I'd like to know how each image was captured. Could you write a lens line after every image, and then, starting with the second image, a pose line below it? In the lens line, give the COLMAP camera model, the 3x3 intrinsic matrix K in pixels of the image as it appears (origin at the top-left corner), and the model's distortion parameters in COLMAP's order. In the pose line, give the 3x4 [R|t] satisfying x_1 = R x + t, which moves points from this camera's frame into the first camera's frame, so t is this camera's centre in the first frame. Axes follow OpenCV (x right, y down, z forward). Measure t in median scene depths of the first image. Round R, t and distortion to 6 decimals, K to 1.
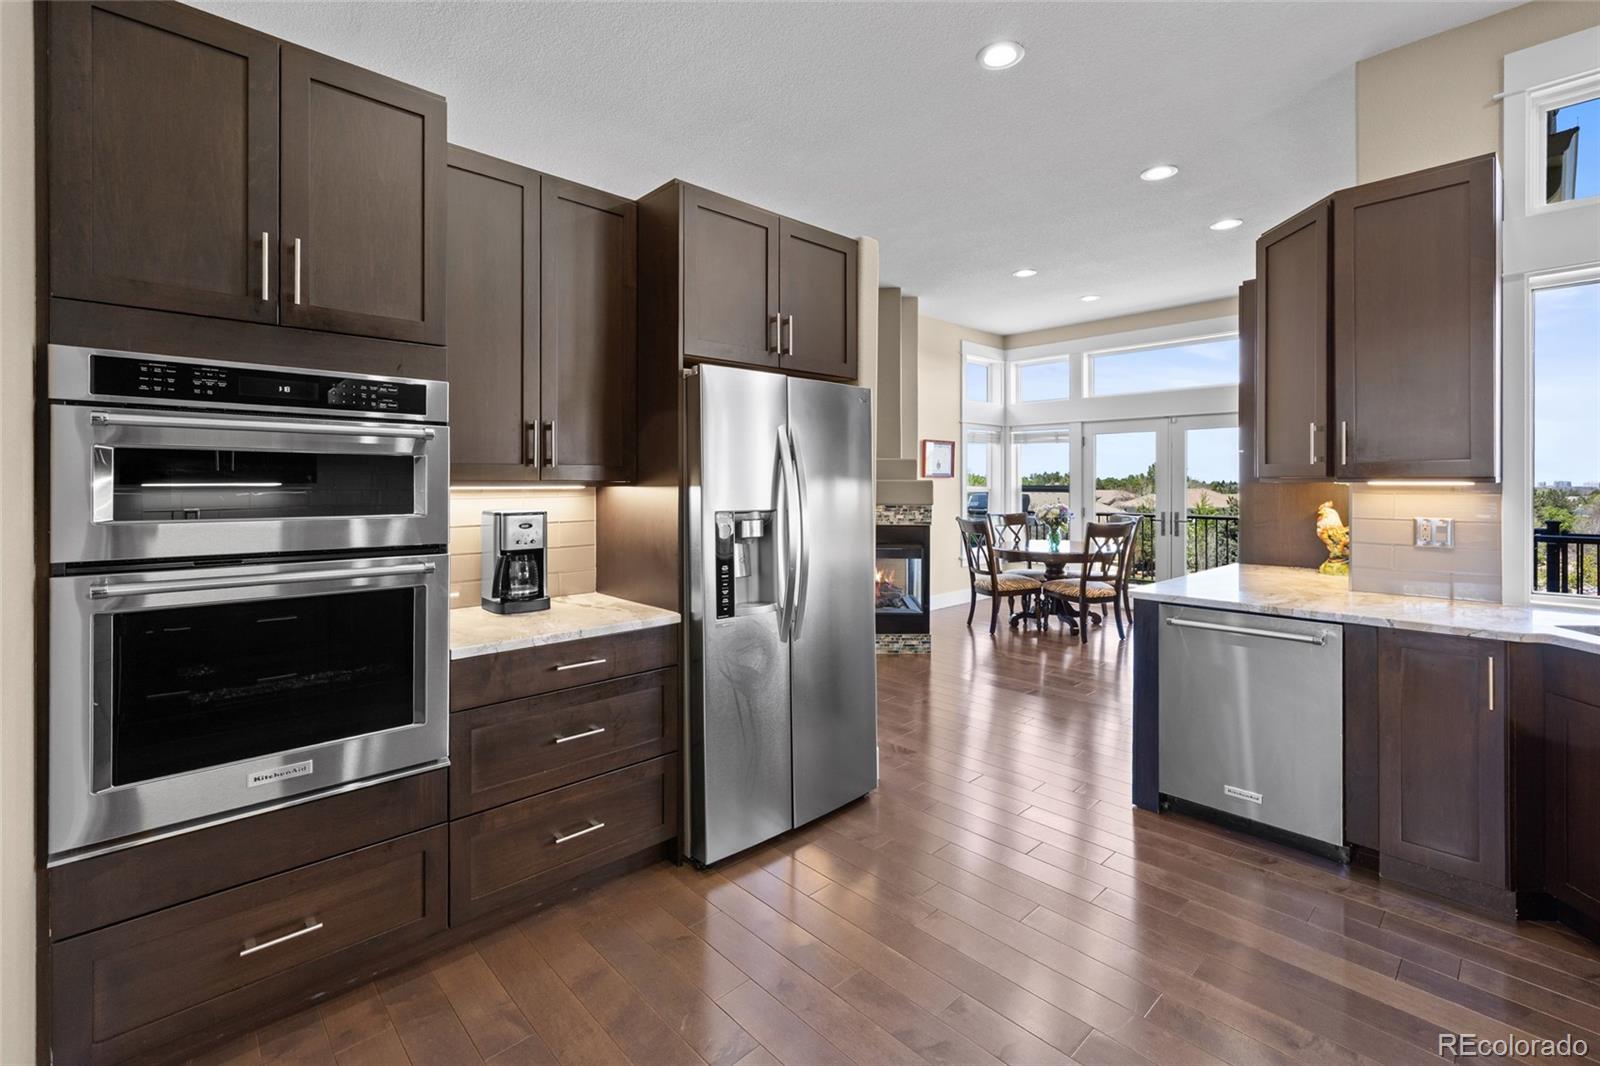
lens RADIAL K [[690.7, 0, 798.1], [0, 690.7, 482.9], [0, 0, 1]] dist [-0.018821, 0.001376]
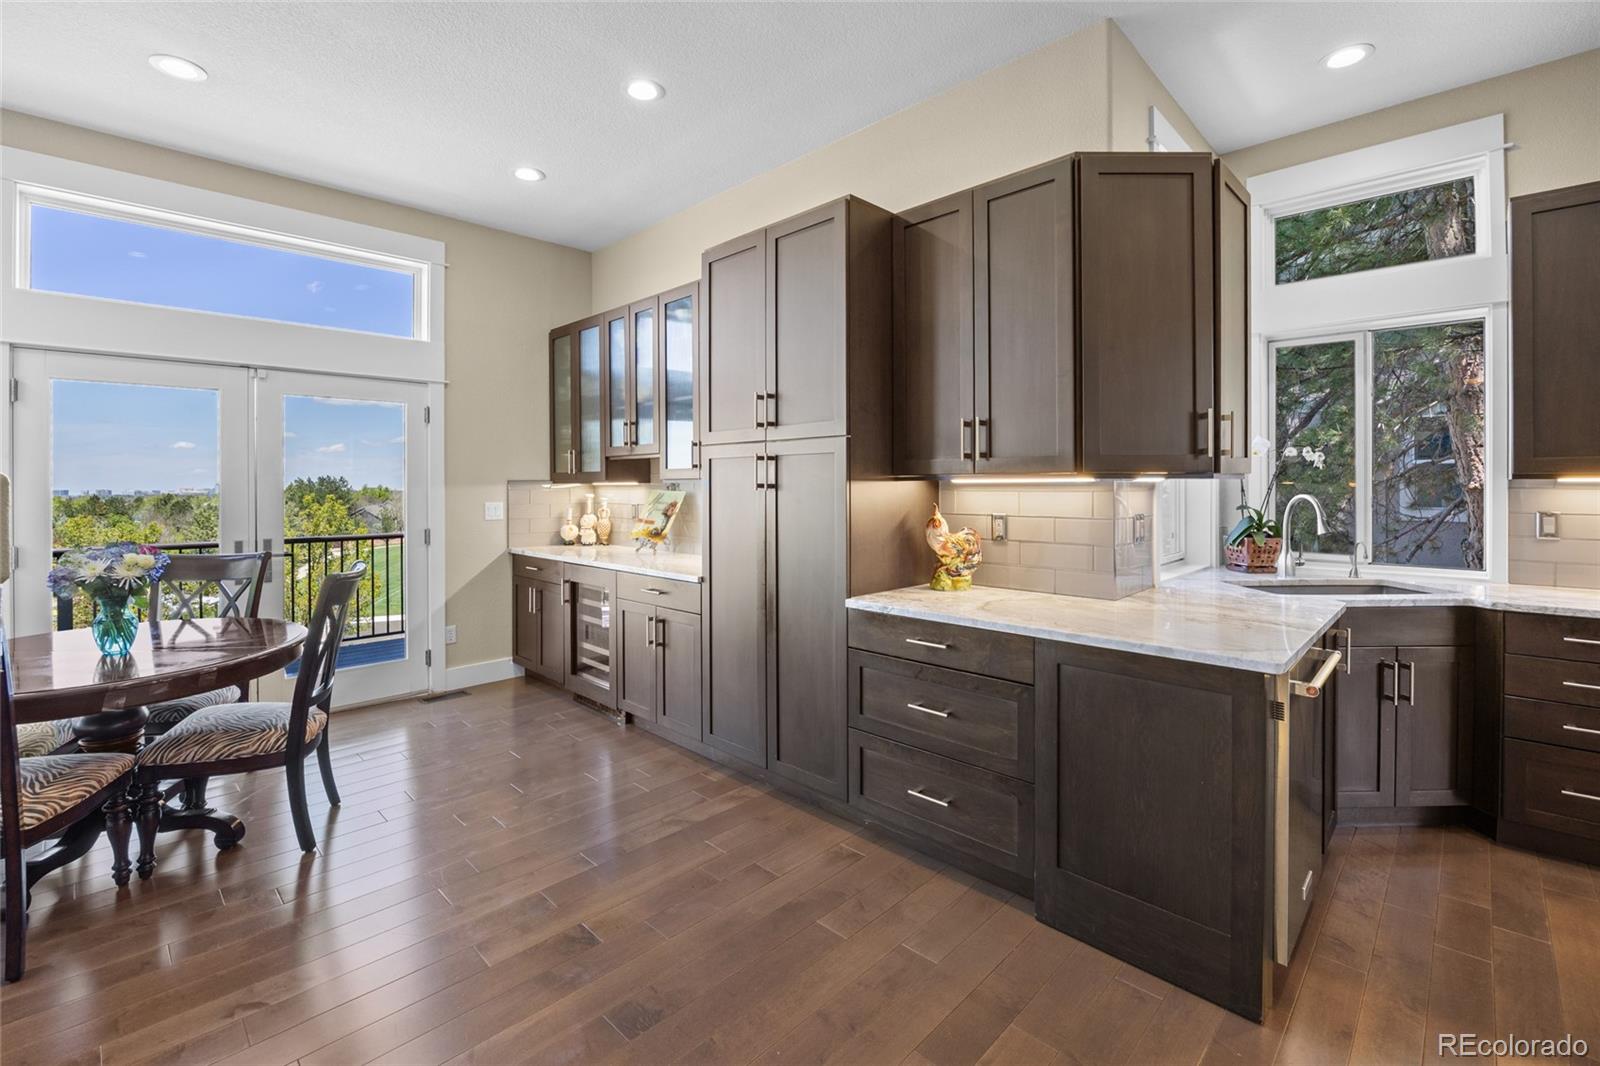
lens RADIAL K [[690.7, 0, 794.0], [0, 690.7, 487.1], [0, 0, 1]] dist [-0.018821, 0.001376]
pose [[-0.056706, -0.002478, 0.998388, -0.032698], [0.008235, 0.999962, 0.002950, 0.001980], [-0.998357, 0.008389, -0.056683, 0.641251]]
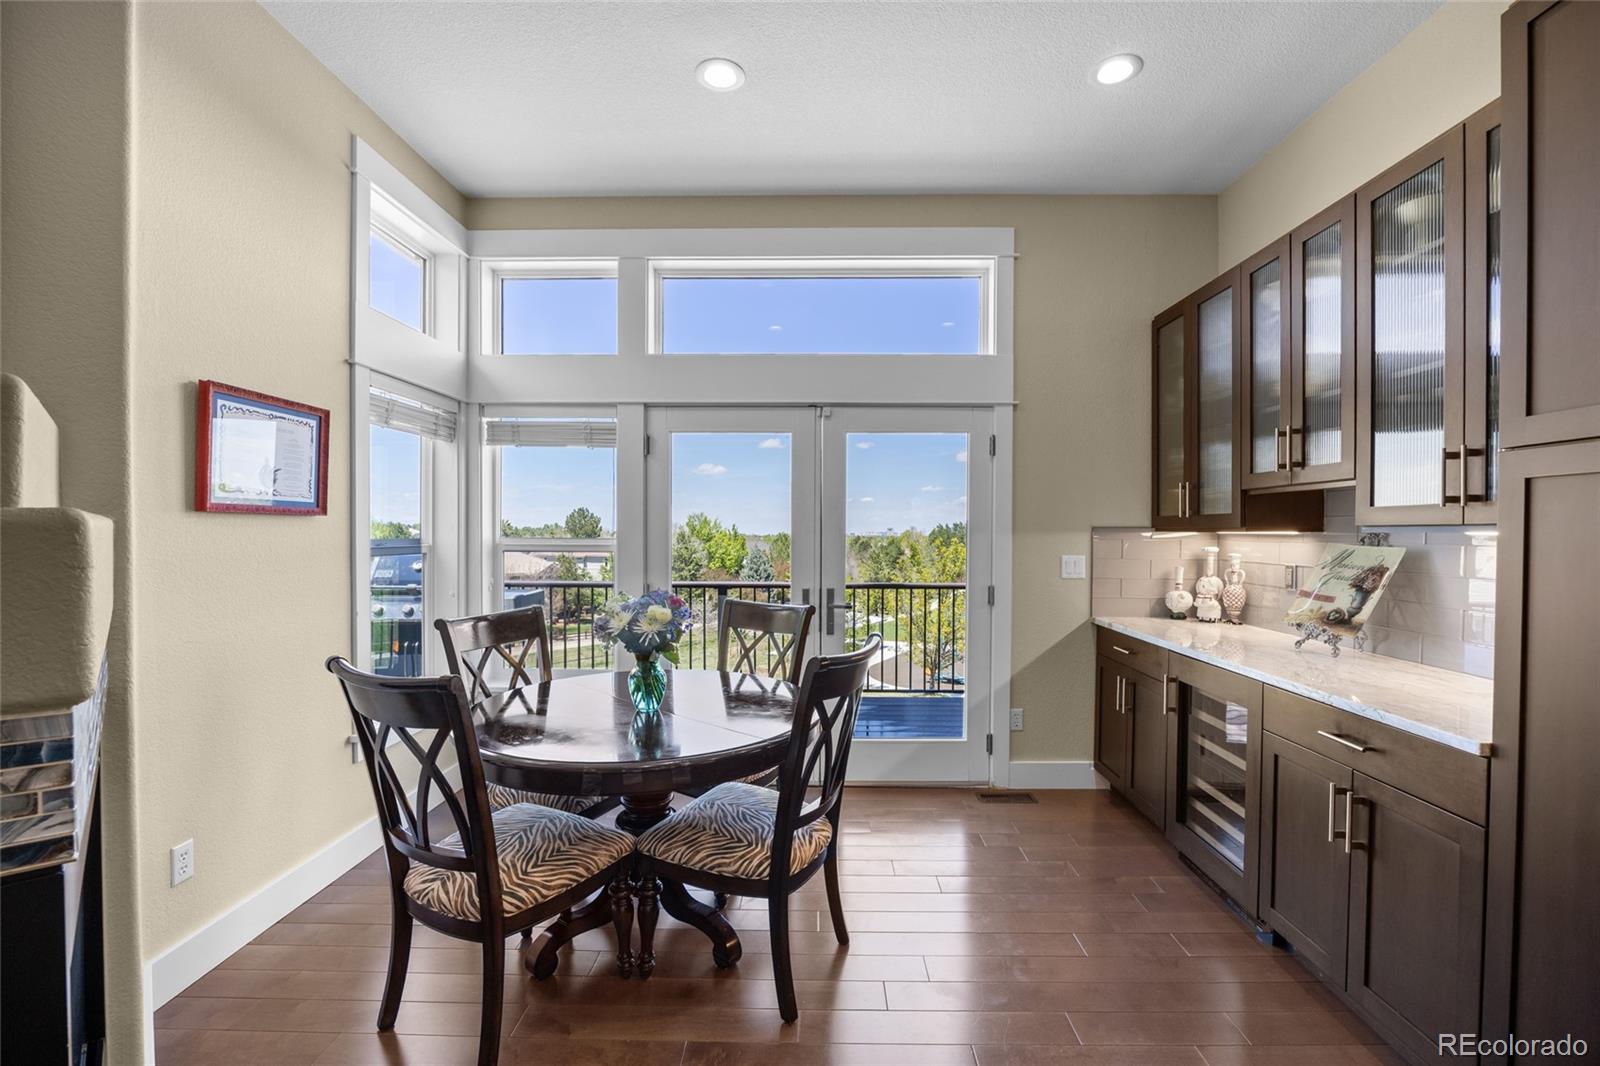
lens RADIAL K [[690.7, 0, 811.4], [0, 690.7, 538.6], [0, 0, 1]] dist [-0.018821, 0.001376]
pose [[0.682868, -0.003766, 0.730532, 0.166416], [-0.003146, 0.999962, 0.008095, 0.000310], [-0.730535, -0.007827, 0.682831, 0.693330]]
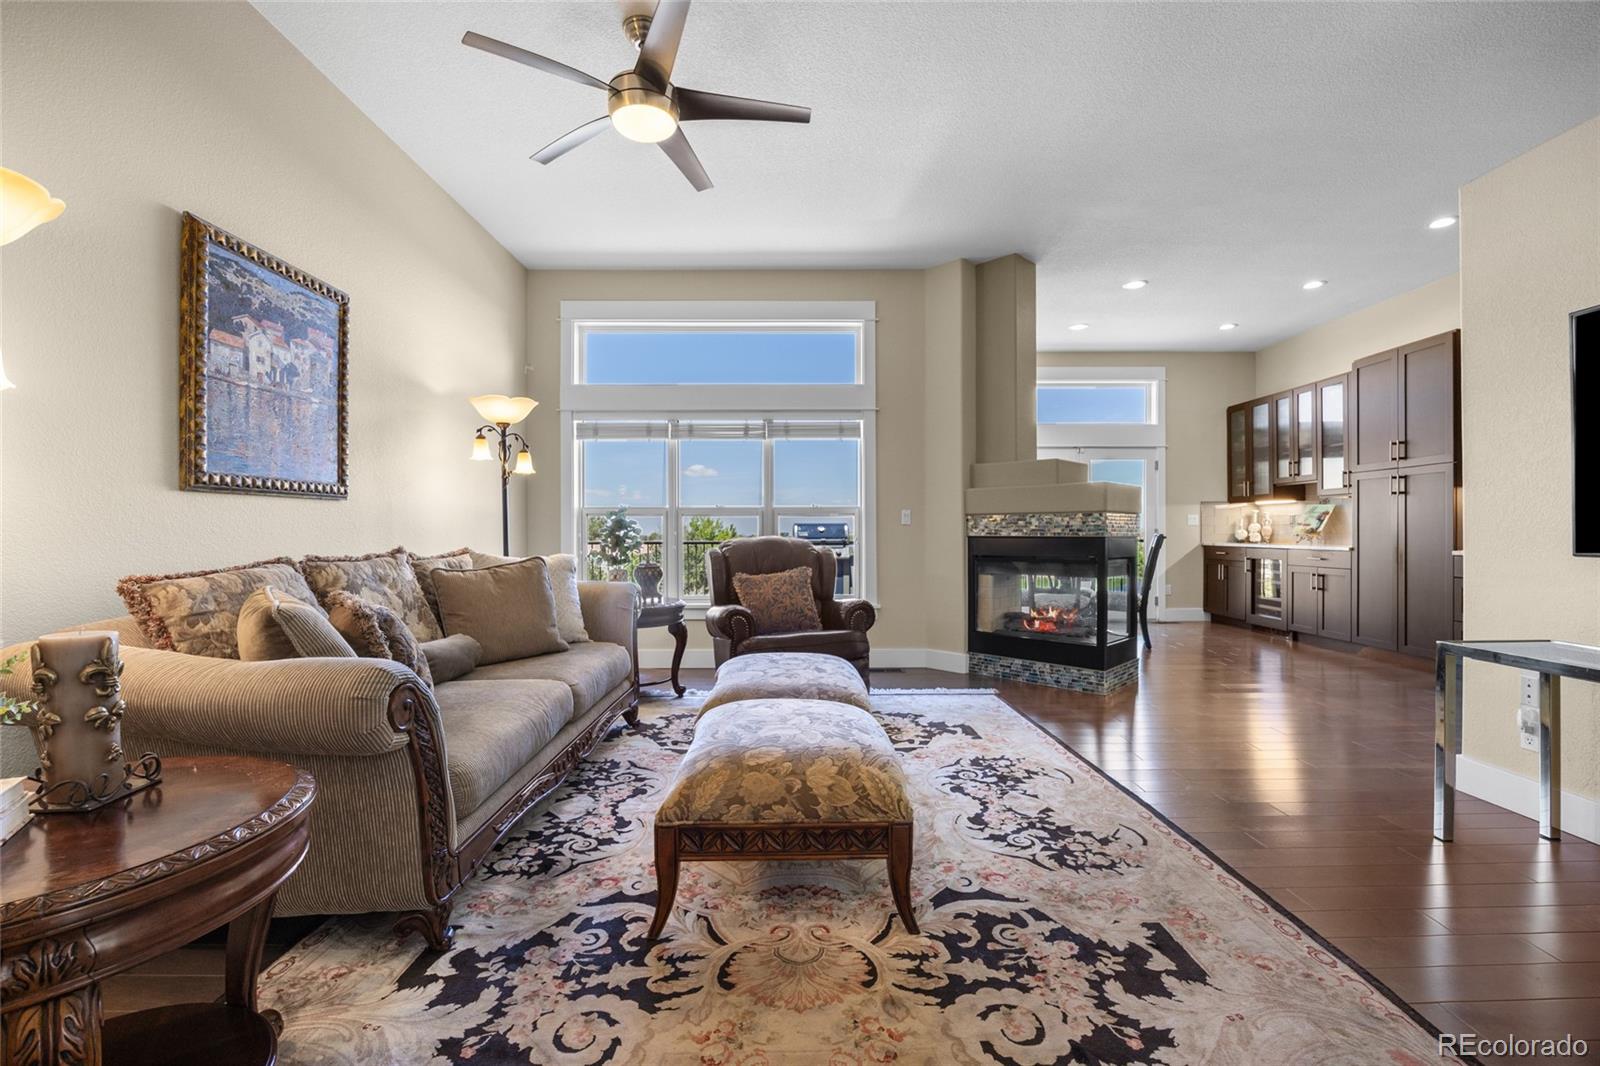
lens RADIAL K [[690.7, 0, 803.5], [0, 690.7, 536.5], [0, 0, 1]] dist [-0.018821, 0.001376]
pose [[0.666788, -0.007864, 0.745206, -0.662349], [0.007438, 0.999965, 0.003897, 0.046822], [-0.745210, 0.002944, 0.666823, 0.619991]]
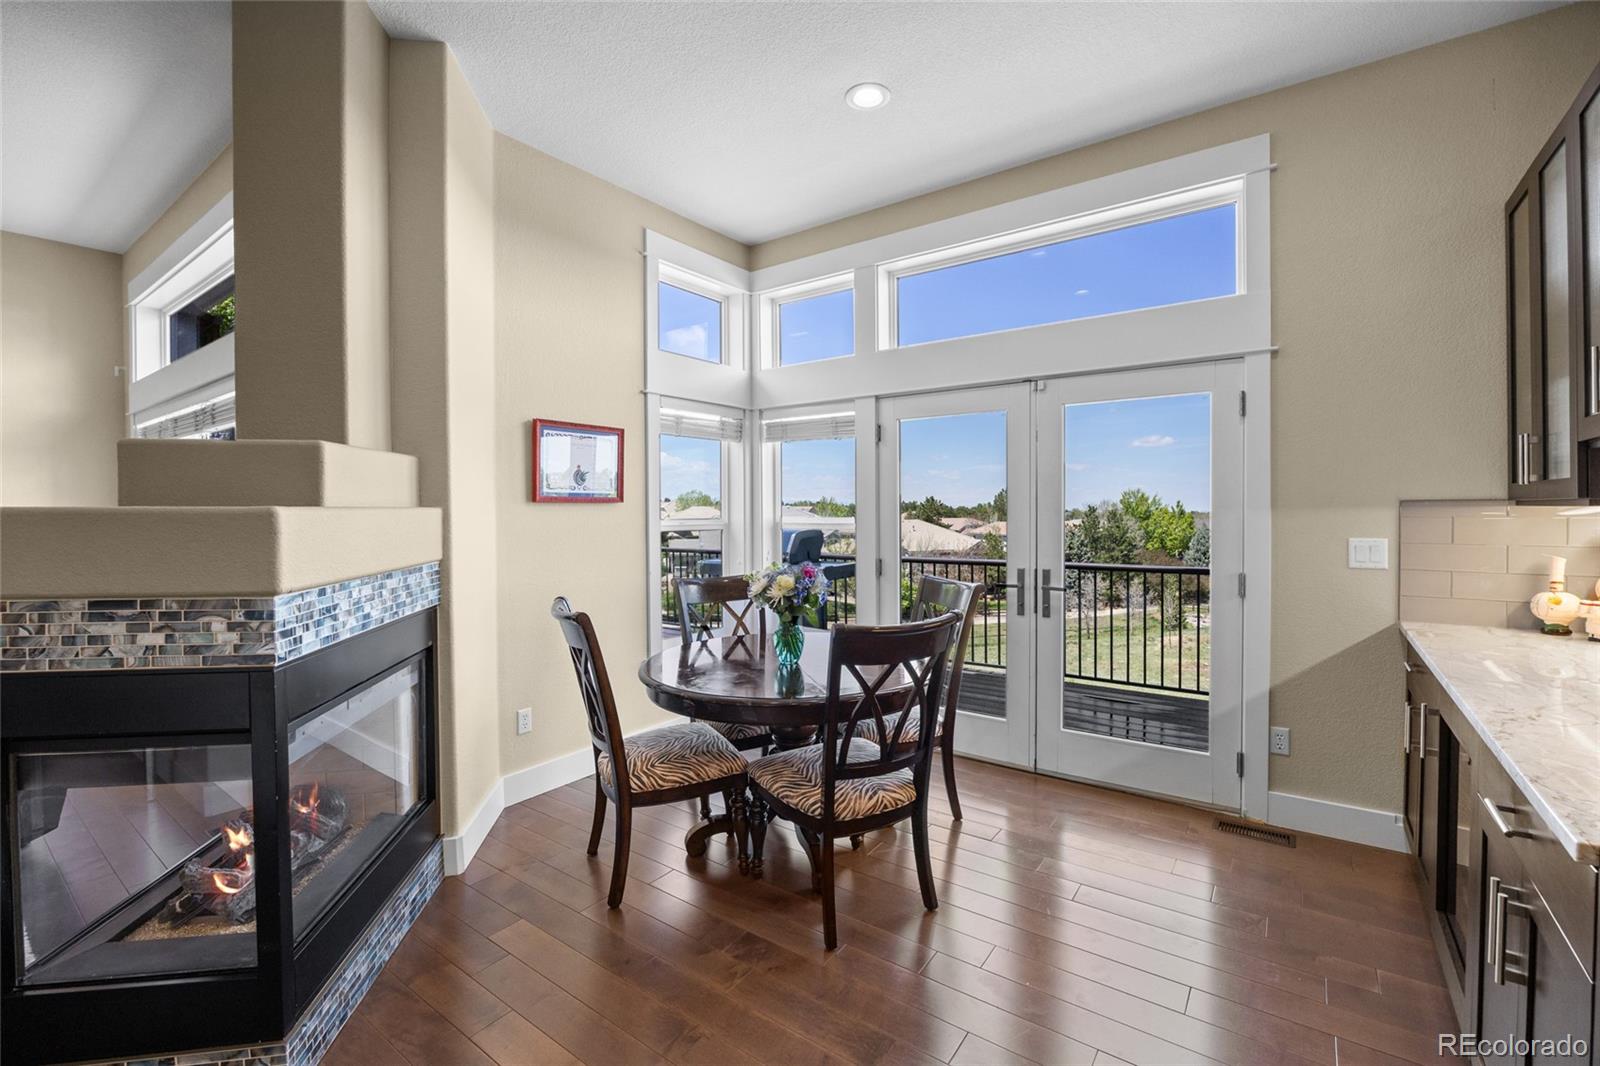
lens RADIAL K [[690.7, 0, 812.5], [0, 690.7, 516.9], [0, 0, 1]] dist [-0.018821, 0.001376]
pose [[0.977456, -0.006970, 0.211023, 0.296587], [0.005594, 0.999959, 0.007118, -0.000347], [-0.211064, -0.005777, 0.977455, 0.579441]]
